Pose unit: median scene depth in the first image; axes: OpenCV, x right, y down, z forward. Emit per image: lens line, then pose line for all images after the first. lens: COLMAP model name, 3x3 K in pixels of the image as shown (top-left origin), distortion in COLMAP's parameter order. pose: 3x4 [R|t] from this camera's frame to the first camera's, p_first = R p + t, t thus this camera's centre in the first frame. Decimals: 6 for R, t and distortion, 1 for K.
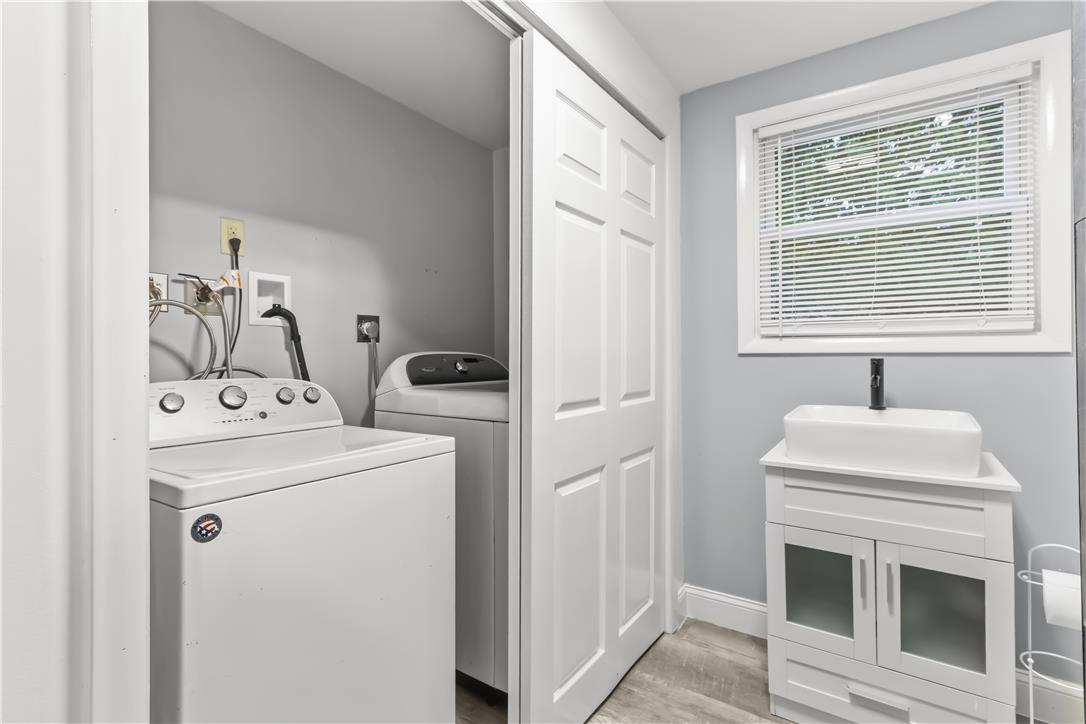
lens RADIAL K [[515.8, 0, 544.6], [0, 515.8, 357.9], [0, 0, 1]] dist [0.006925, 0.000510]
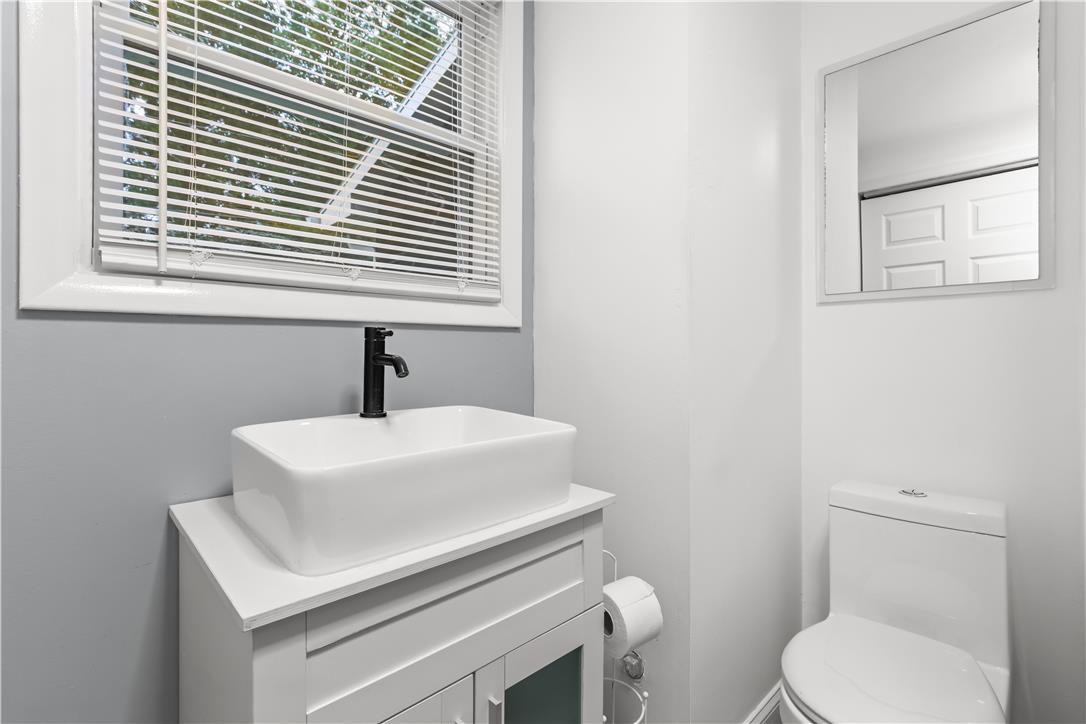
lens RADIAL K [[504.2, 0, 538.9], [0, 504.2, 353.9], [0, 0, 1]] dist [0.002592, 0.001021]
pose [[0.214072, -0.007181, 0.976792, 0.135290], [-0.000804, 0.999971, 0.007527, 0.024813], [-0.976818, -0.002397, 0.214060, 0.703206]]
